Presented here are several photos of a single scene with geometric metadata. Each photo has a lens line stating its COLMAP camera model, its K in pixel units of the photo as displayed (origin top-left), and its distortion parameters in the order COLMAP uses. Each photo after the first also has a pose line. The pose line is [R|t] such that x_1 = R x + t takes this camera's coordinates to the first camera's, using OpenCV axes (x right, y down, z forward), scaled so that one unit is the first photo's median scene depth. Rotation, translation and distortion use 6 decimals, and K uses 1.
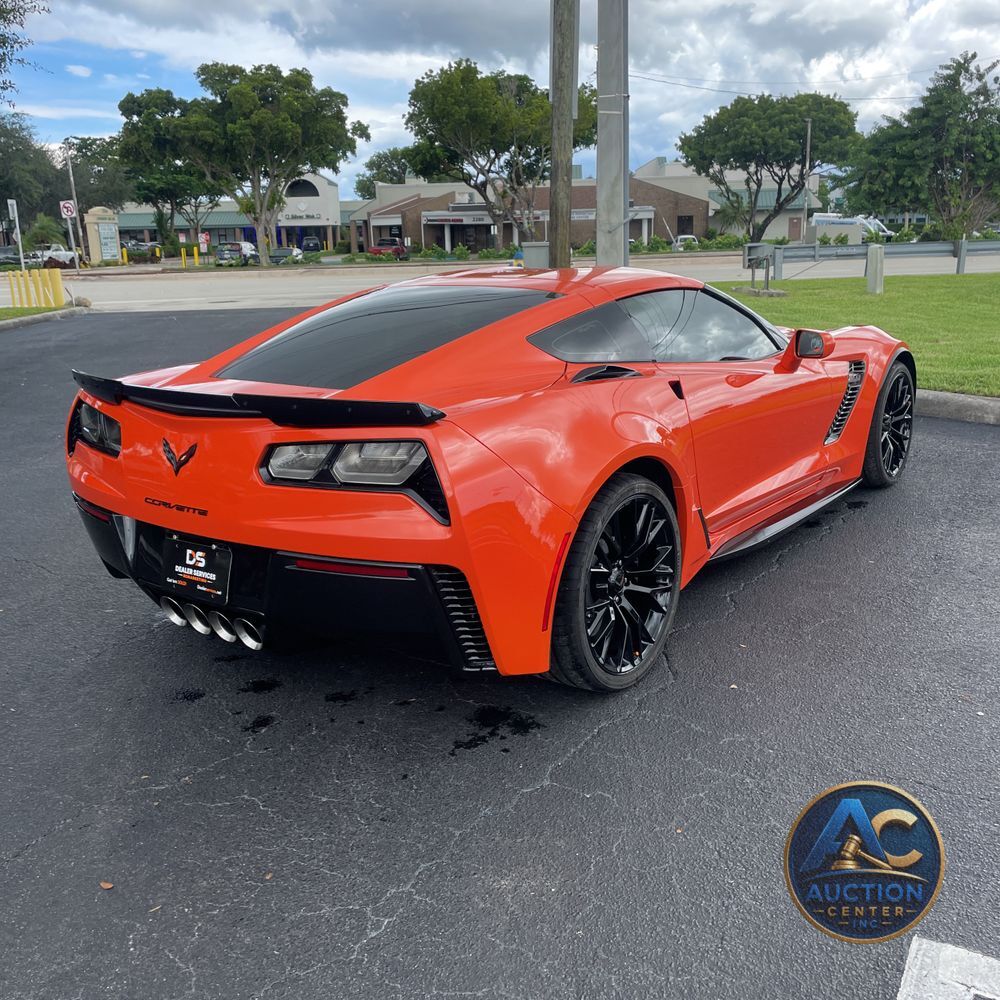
lens RADIAL K [[1018.4, 0, 502.1], [0, 1018.4, 485.0], [0, 0, 1]] dist [0.087970, -0.131885]
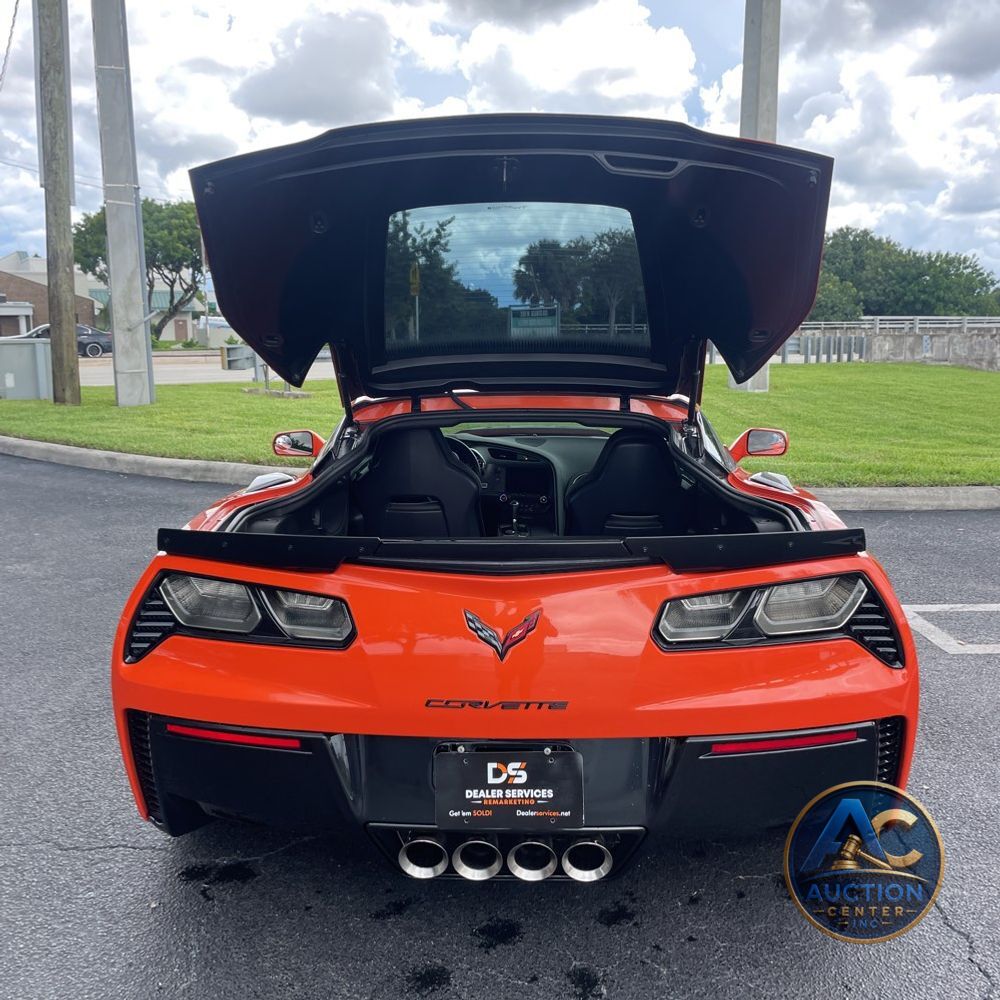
lens RADIAL K [[1015.9, 0, 499.8], [0, 1015.9, 487.2], [0, 0, 1]] dist [0.093771, -0.124625]
pose [[0.831387, -0.064920, 0.551888, -0.130554], [0.115990, 0.991550, -0.058094, -0.016329], [-0.543453, 0.112312, 0.831892, 0.073589]]
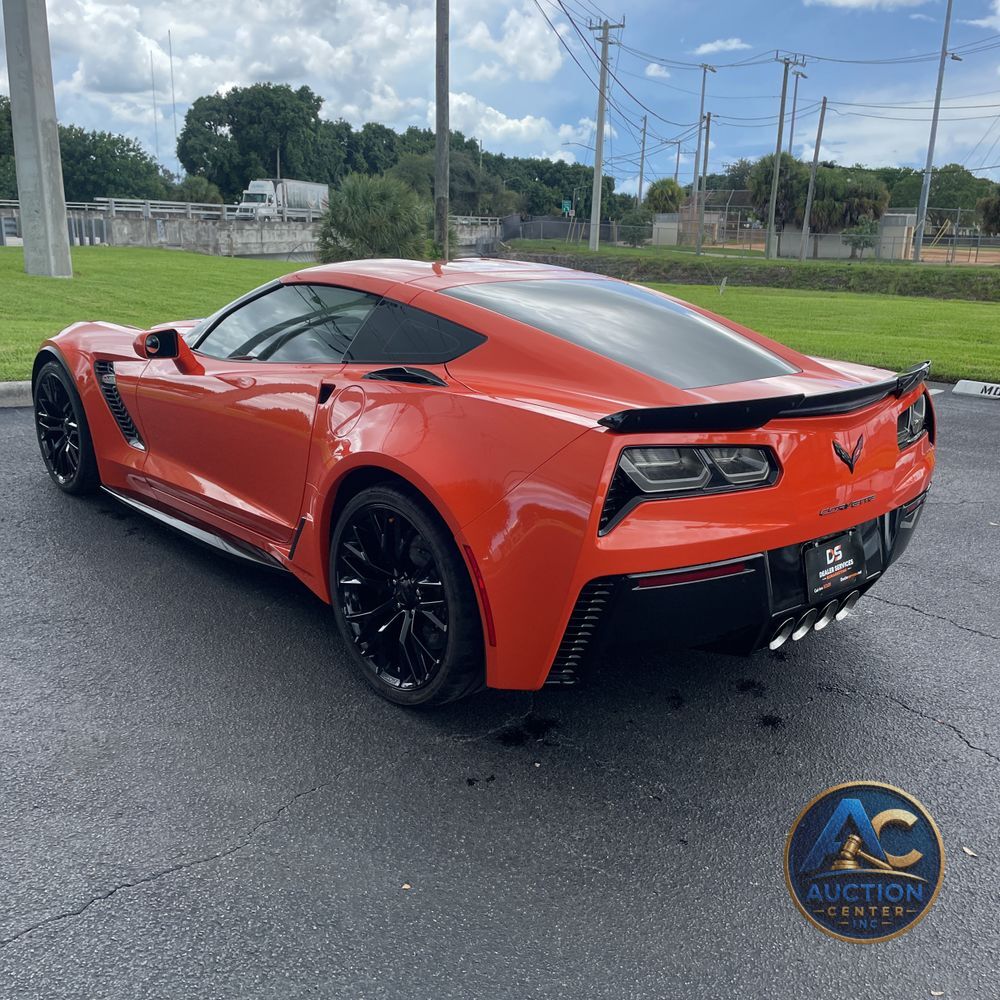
lens RADIAL K [[1021.7, 0, 500.0], [0, 1021.7, 500.0], [0, 0, 1]] dist [0.075992, -0.093748]
pose [[0.187122, -0.229370, 0.955183, -0.249899], [0.202120, 0.960543, 0.191061, -0.045487], [-0.961318, 0.157309, 0.226099, 0.205648]]
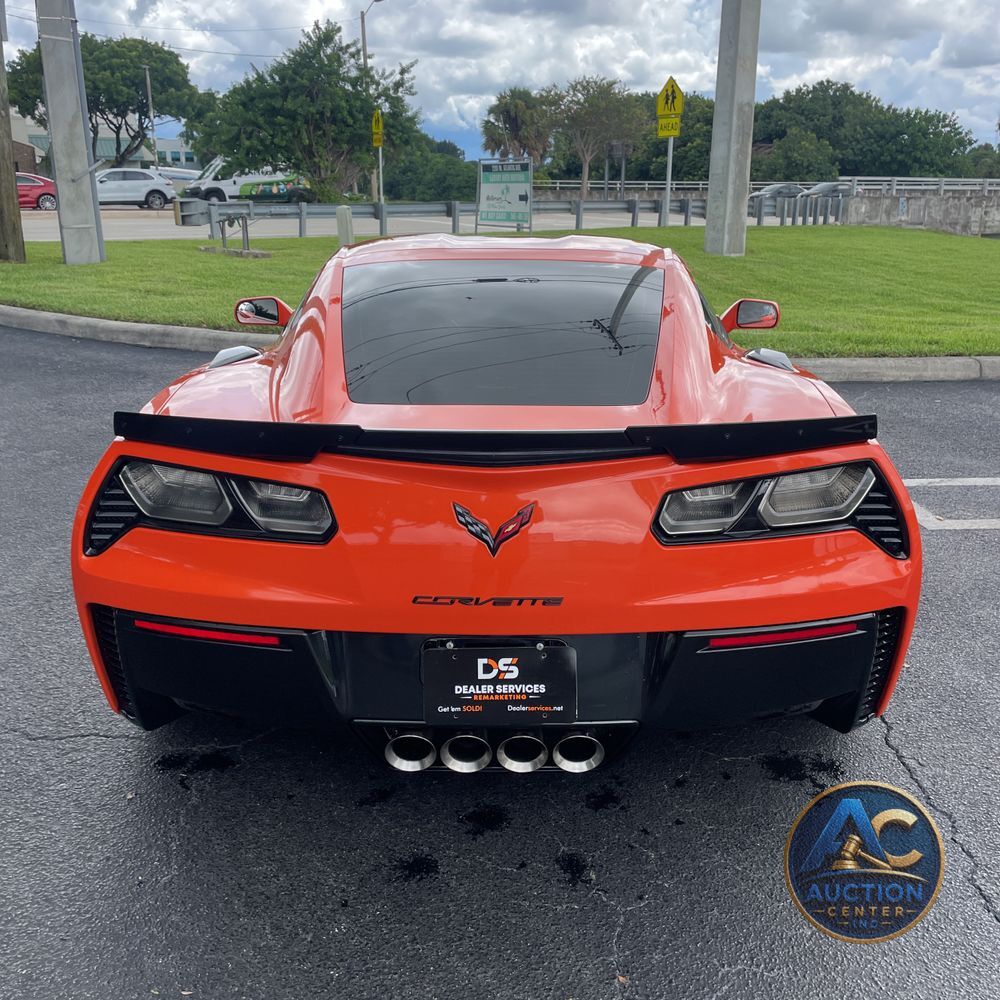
lens RADIAL K [[1016.4, 0, 515.2], [0, 1016.4, 494.5], [0, 0, 1]] dist [0.092161, -0.129926]
pose [[0.804993, -0.141674, 0.576121, -0.127327], [0.113114, 0.989907, 0.085377, -0.019387], [-0.582402, -0.003561, 0.812893, 0.083243]]
